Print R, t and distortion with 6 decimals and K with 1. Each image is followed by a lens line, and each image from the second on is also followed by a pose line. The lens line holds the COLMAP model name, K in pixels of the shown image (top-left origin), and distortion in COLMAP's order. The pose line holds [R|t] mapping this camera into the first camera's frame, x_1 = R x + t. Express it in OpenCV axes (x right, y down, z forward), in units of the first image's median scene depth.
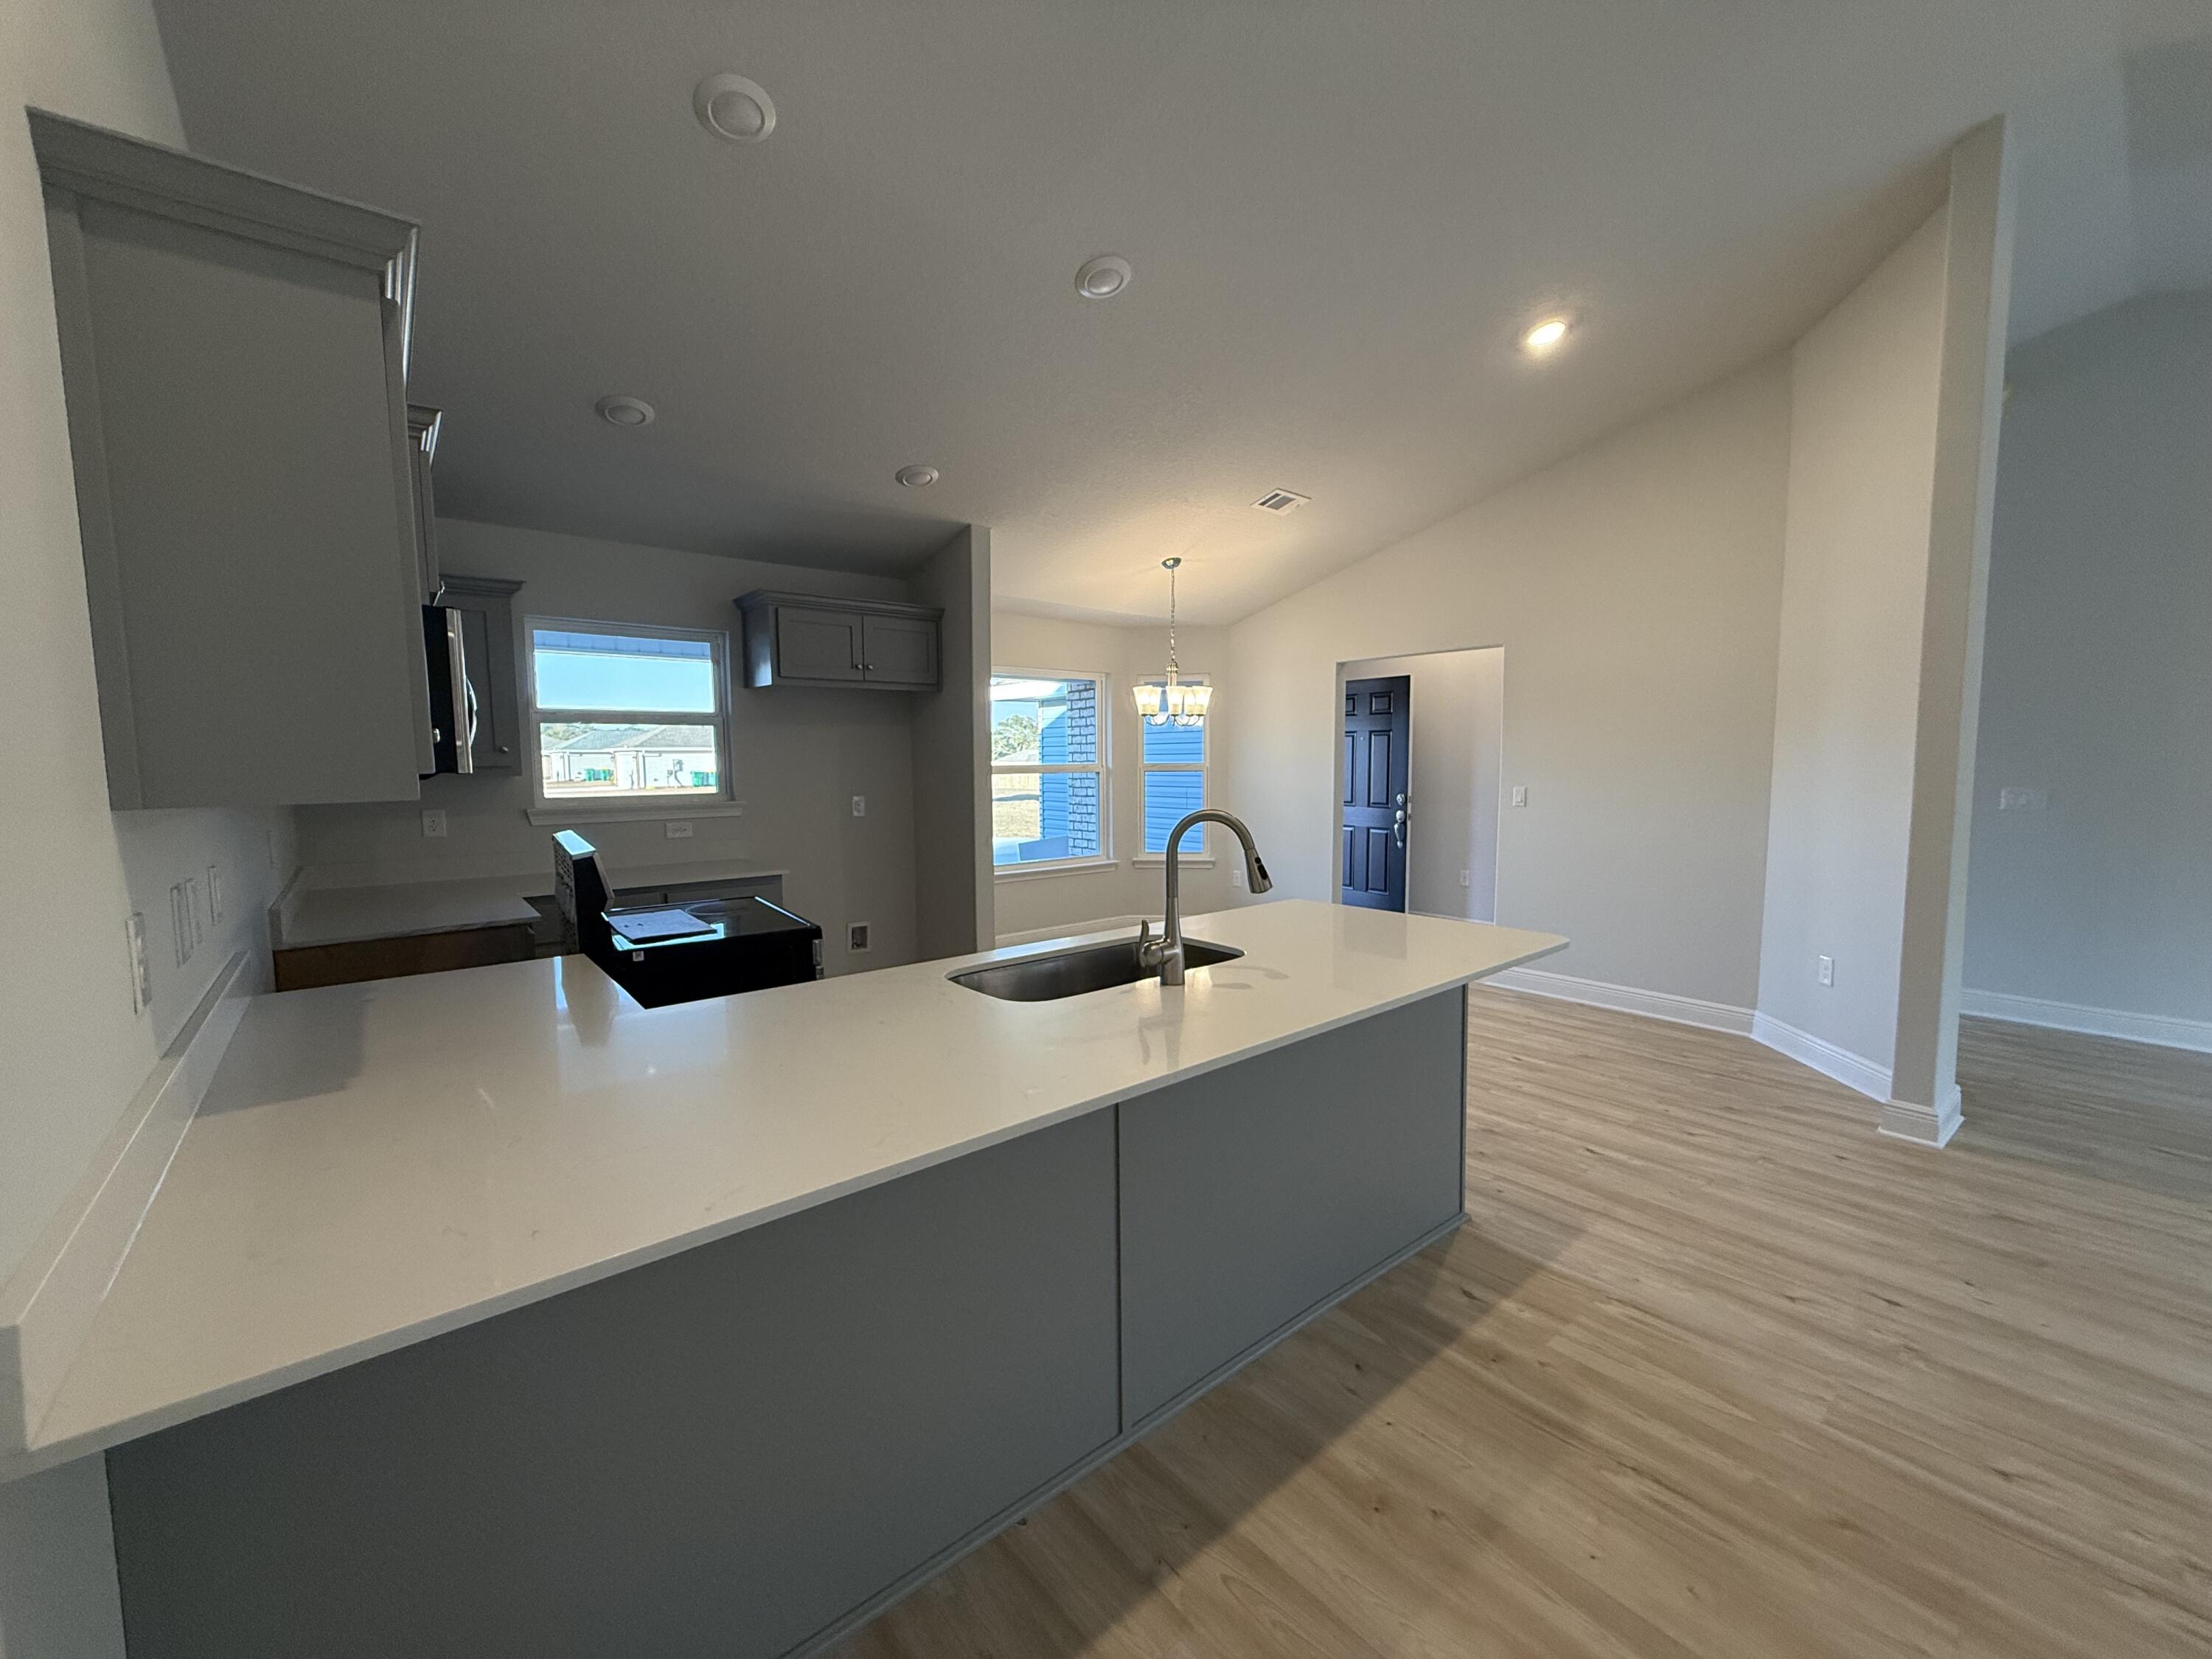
lens RADIAL K [[883.2, 0, 1106.0], [0, 883.2, 829.5], [0, 0, 1]] dist [0.000744, 0.000958]
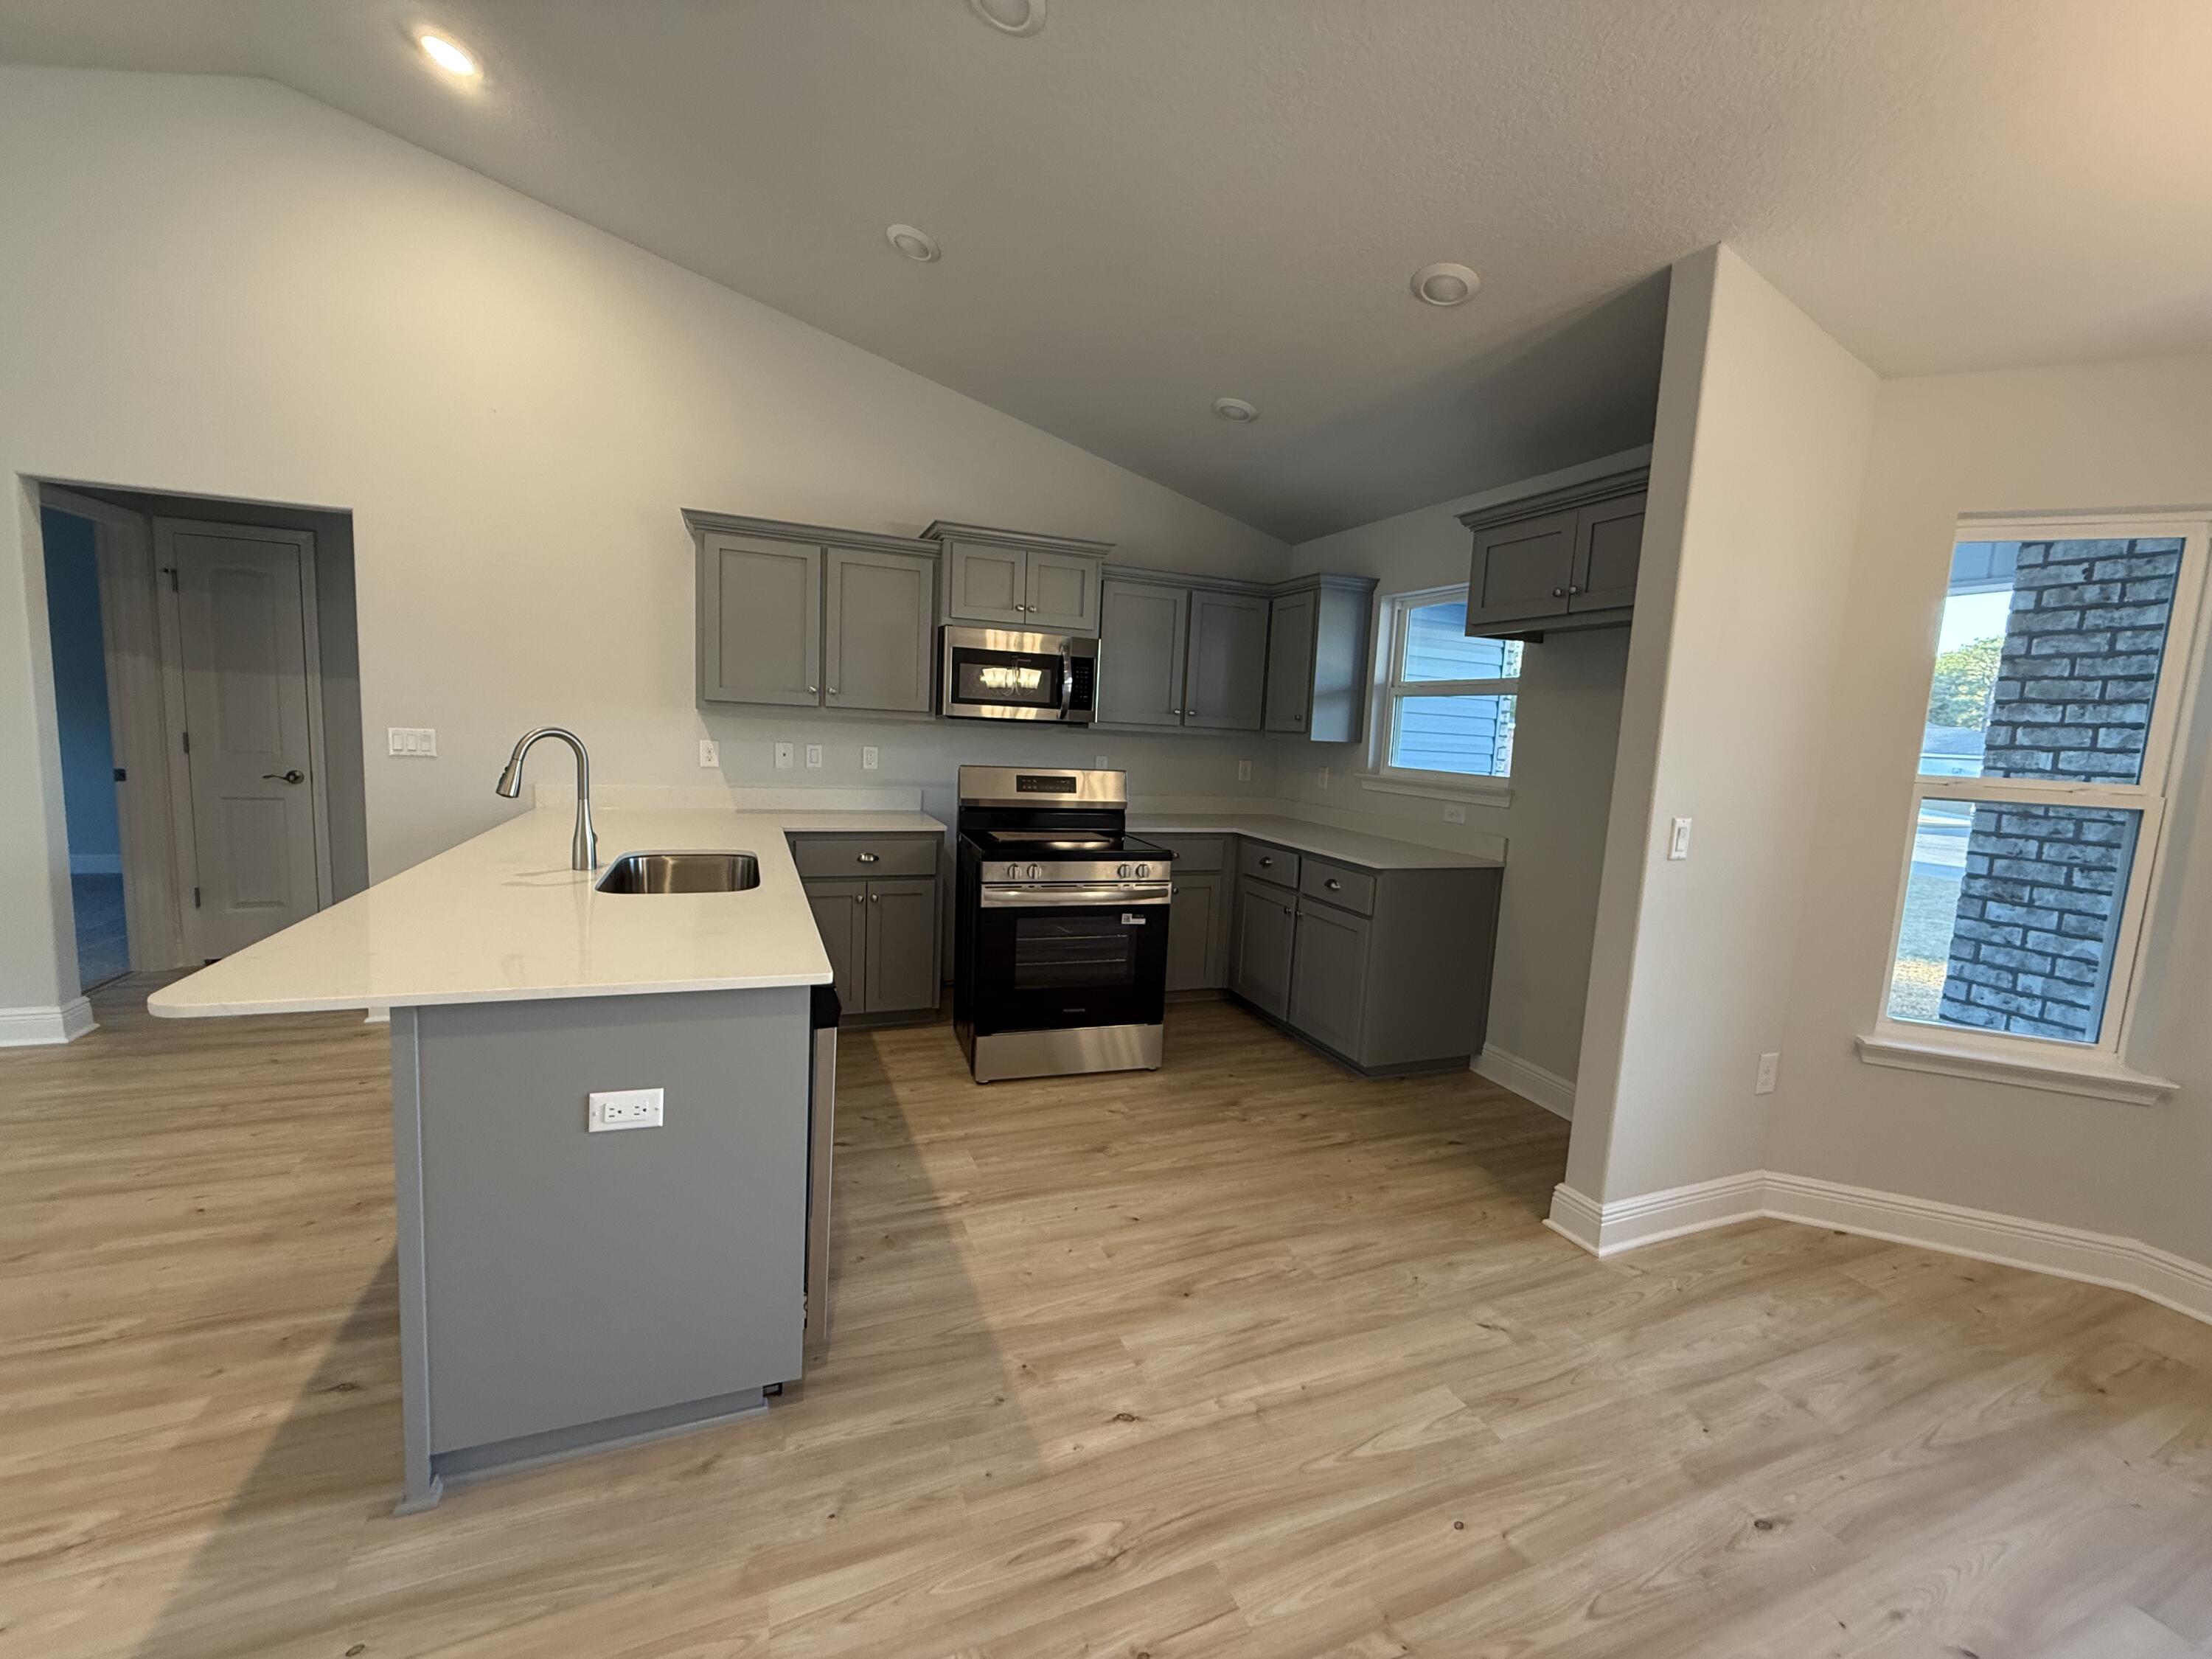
lens RADIAL K [[883.2, 0, 1106.0], [0, 883.2, 829.5], [0, 0, 1]] dist [0.000744, 0.000958]
pose [[-0.309052, 0.105015, -0.945230, 1.213924], [-0.121267, 0.981421, 0.148685, -0.194921], [0.943282, 0.160577, -0.290575, 2.435692]]
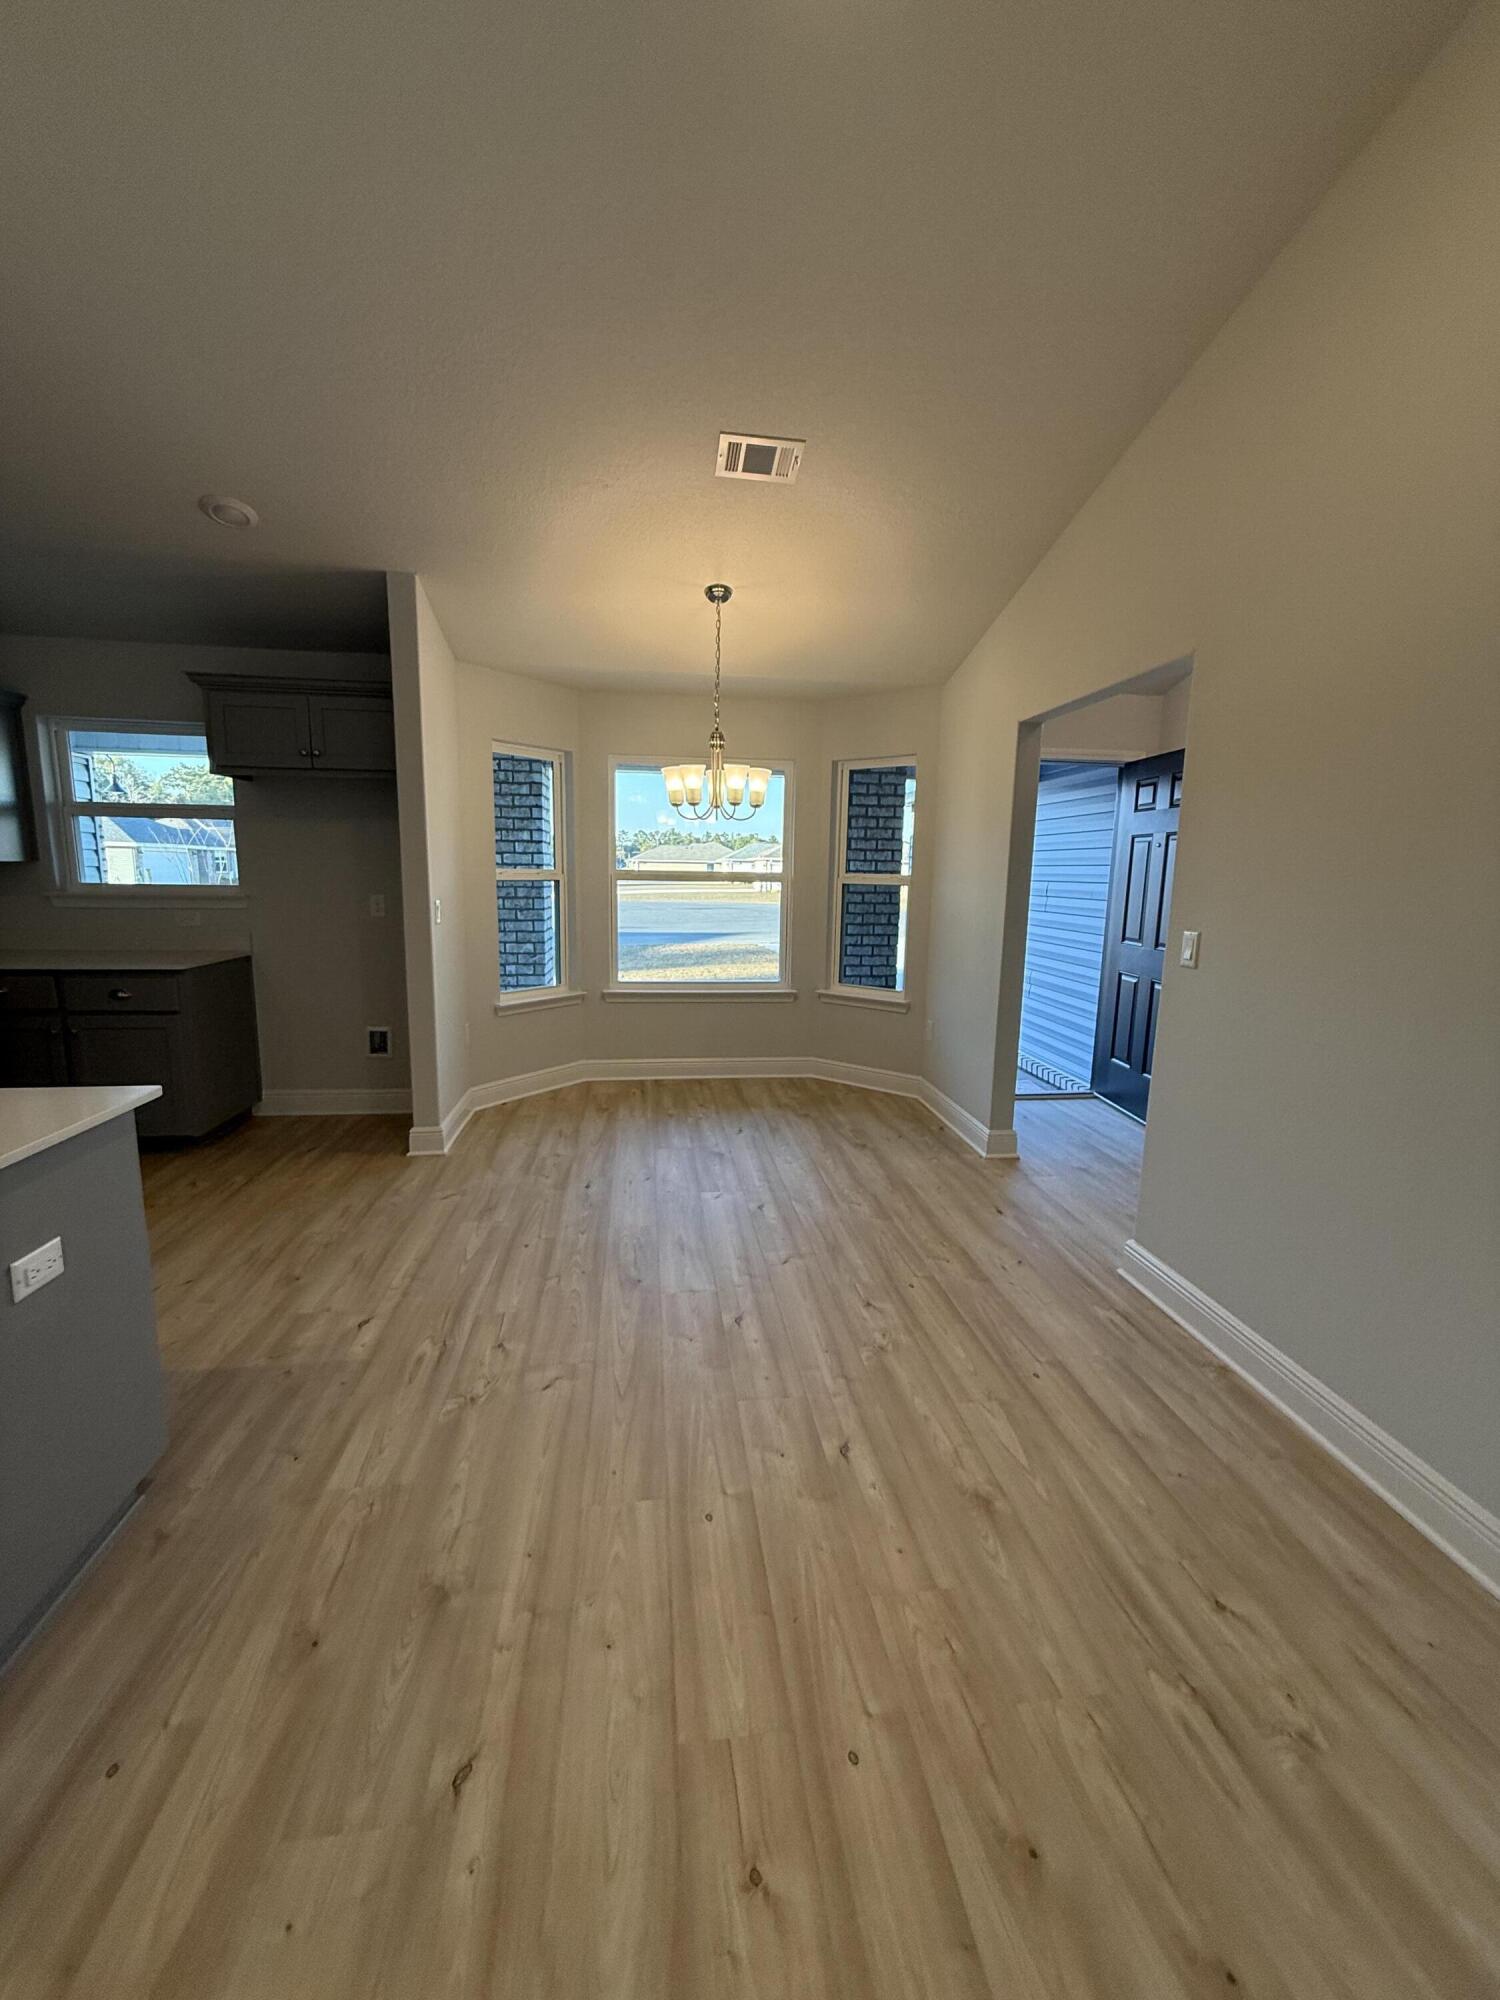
lens RADIAL K [[798.6, 0, 750.0], [0, 798.6, 1000.0], [0, 0, 1]] dist [0.000744, 0.000958]
pose [[0.842534, 0.110127, -0.527265, 1.571808], [-0.065854, 0.992593, 0.102086, -0.122292], [0.534603, -0.051288, 0.843546, 1.435257]]
